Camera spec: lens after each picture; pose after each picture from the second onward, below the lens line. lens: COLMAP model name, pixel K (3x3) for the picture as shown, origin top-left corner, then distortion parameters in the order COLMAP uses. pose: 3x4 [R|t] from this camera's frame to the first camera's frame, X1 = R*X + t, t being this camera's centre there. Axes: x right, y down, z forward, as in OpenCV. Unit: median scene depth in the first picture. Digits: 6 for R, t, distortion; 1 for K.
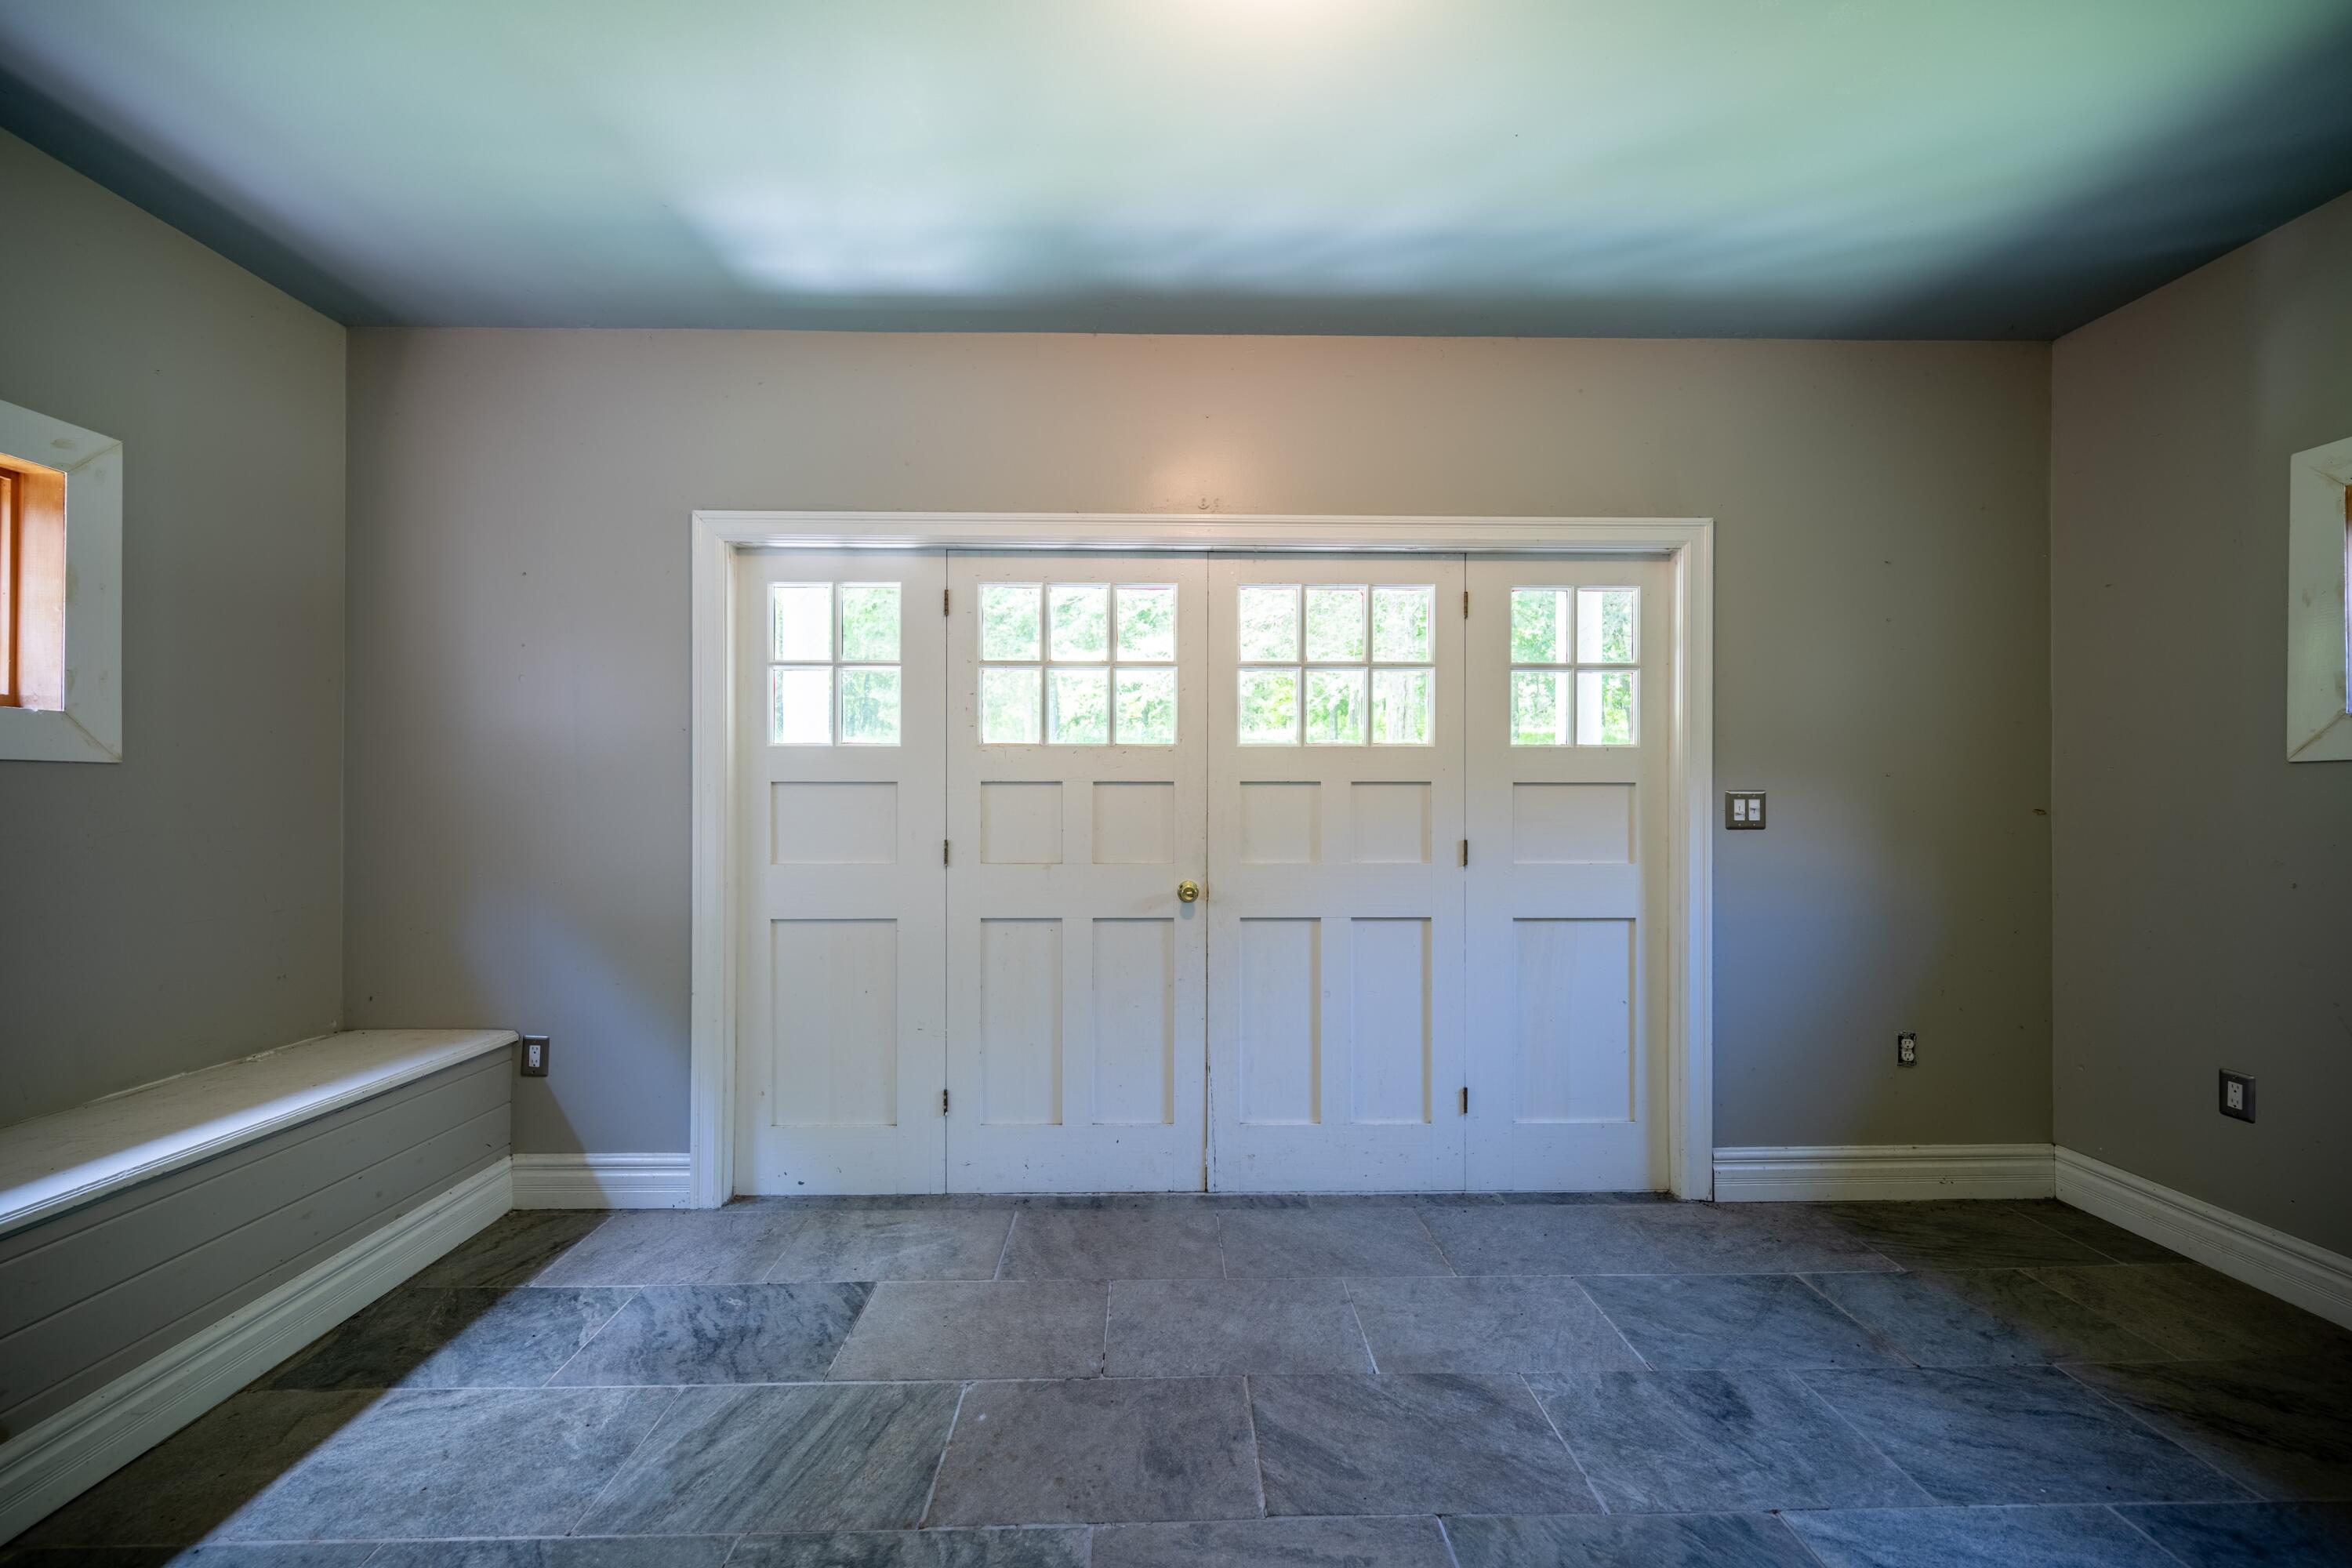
lens RADIAL K [[956.7, 0, 1173.4], [0, 956.7, 794.4], [0, 0, 1]] dist [-0.000631, -0.000533]
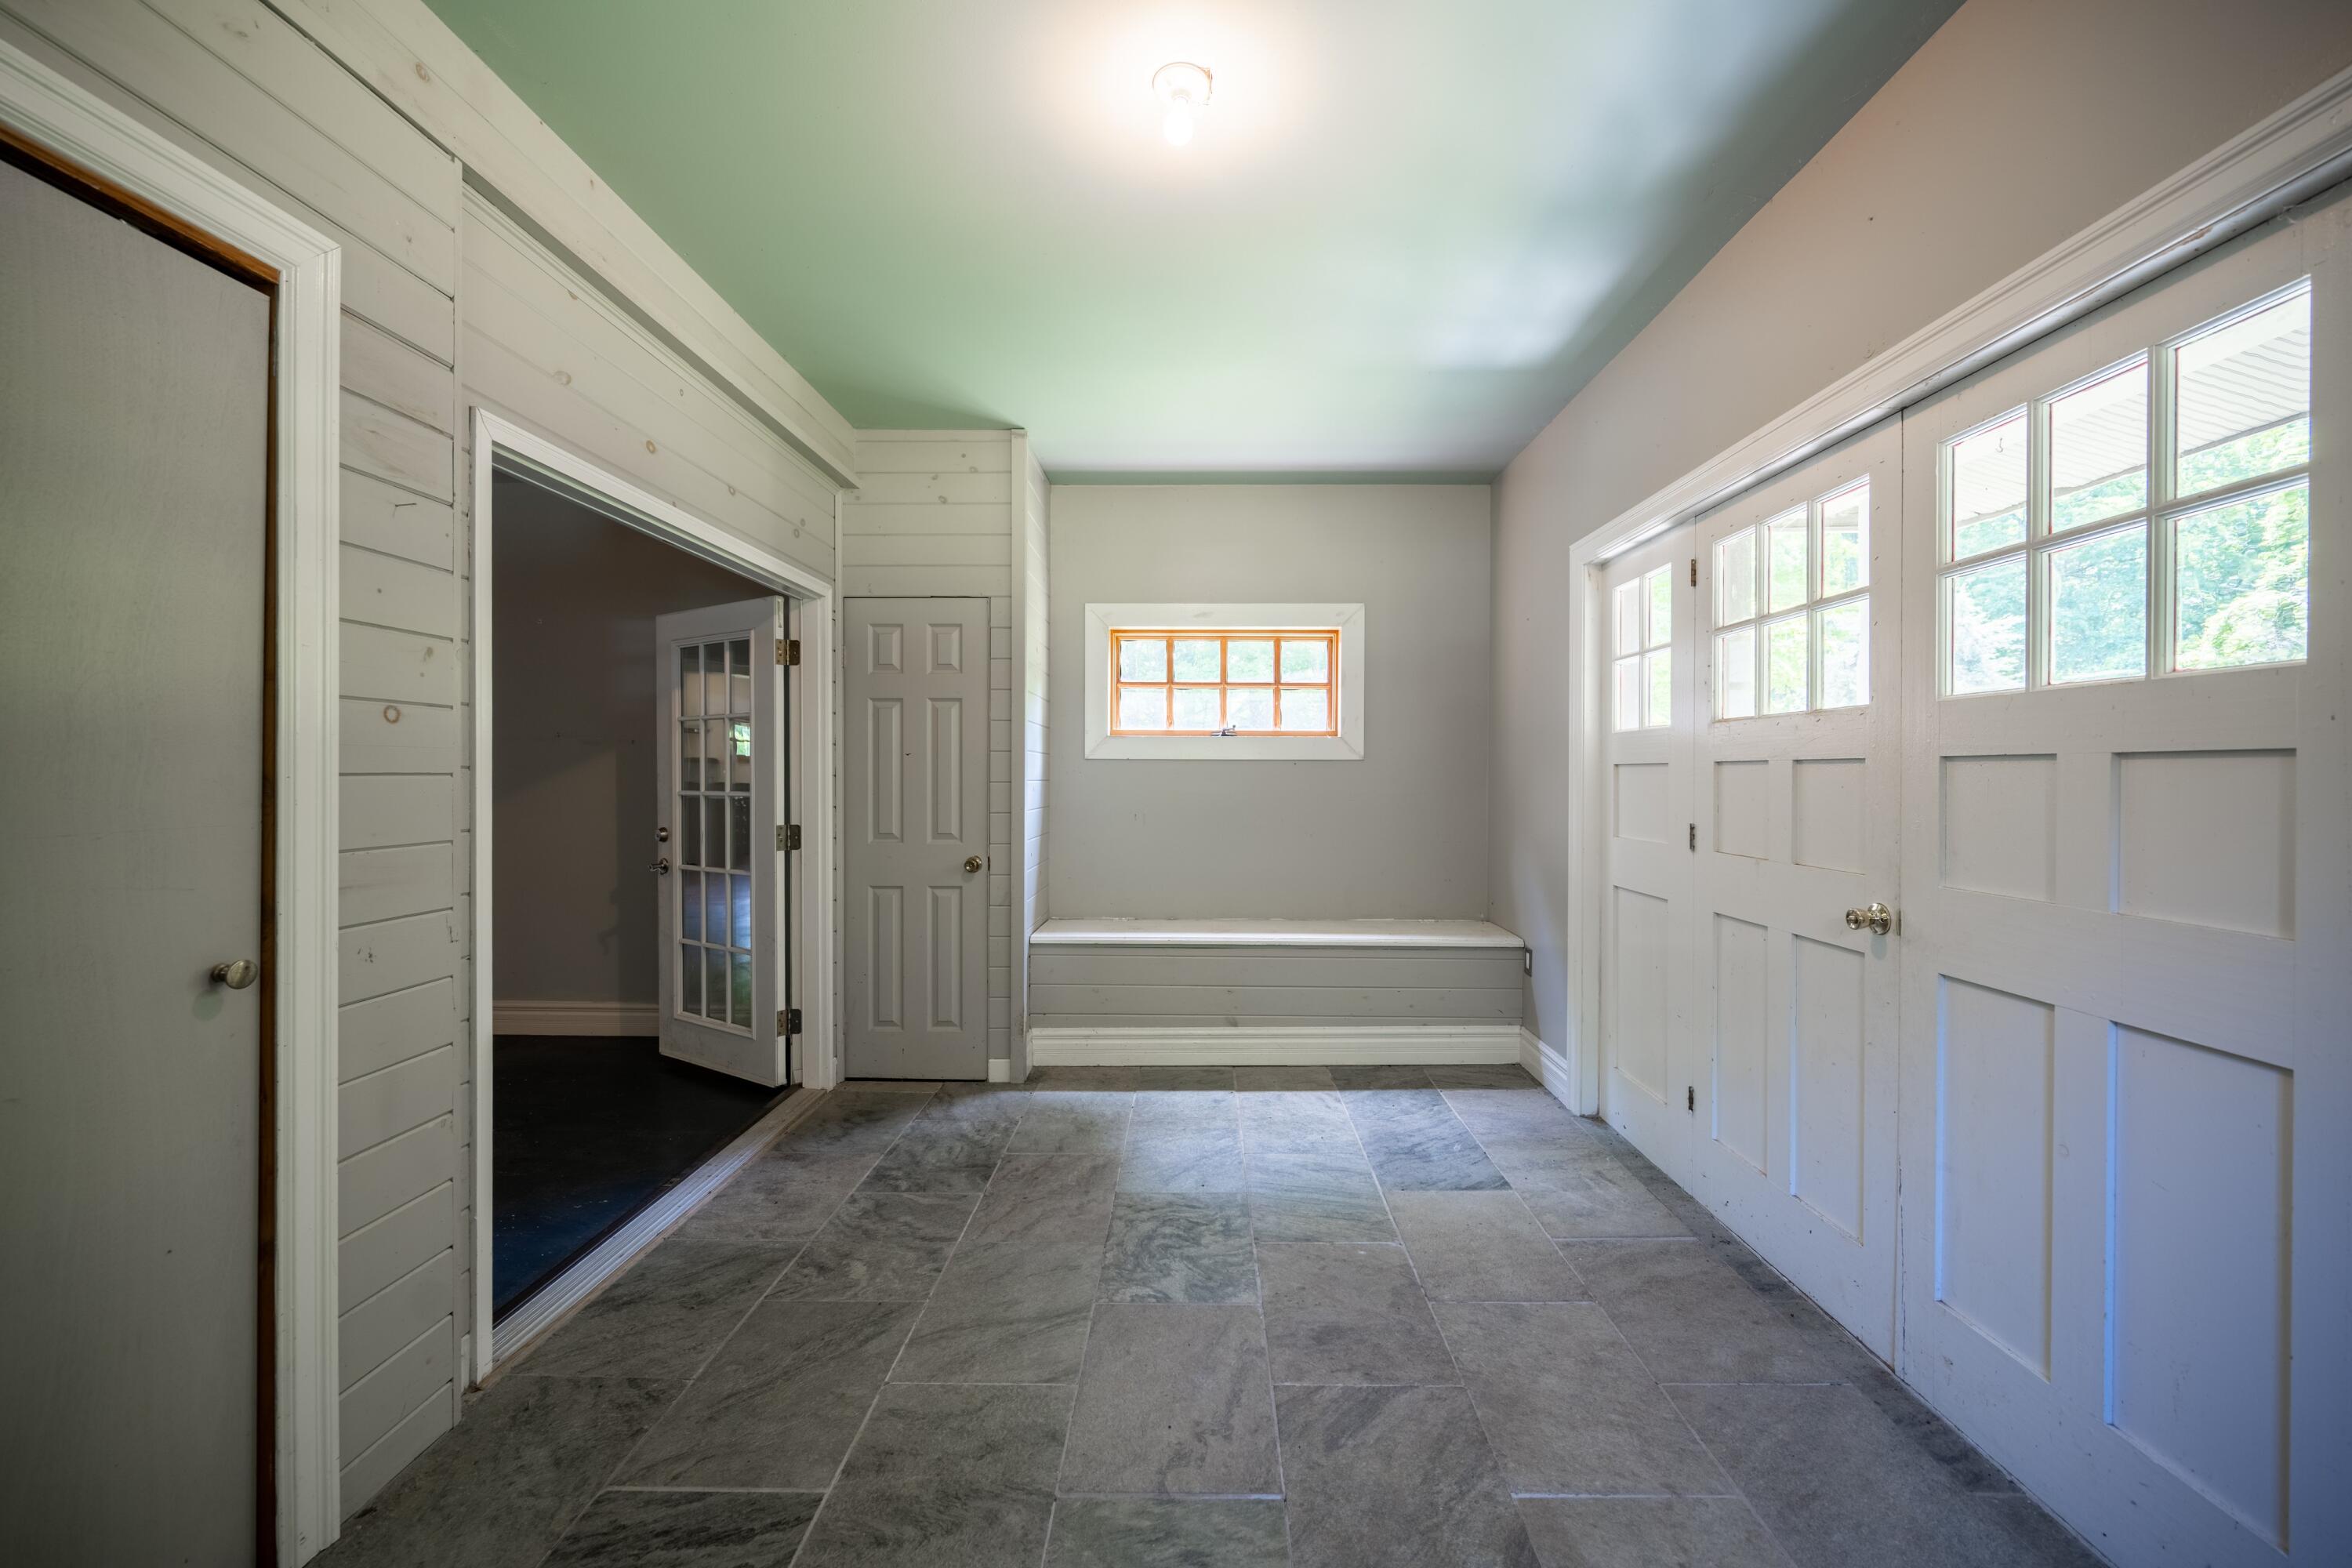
lens RADIAL K [[956.7, 0, 1174.2], [0, 956.7, 776.0], [0, 0, 1]] dist [-0.000631, -0.000533]
pose [[-0.065184, 0.002920, -0.997869, 0.869055], [-0.000209, 0.999996, 0.002940, -0.002370], [0.997873, 0.000400, -0.065183, 0.644442]]
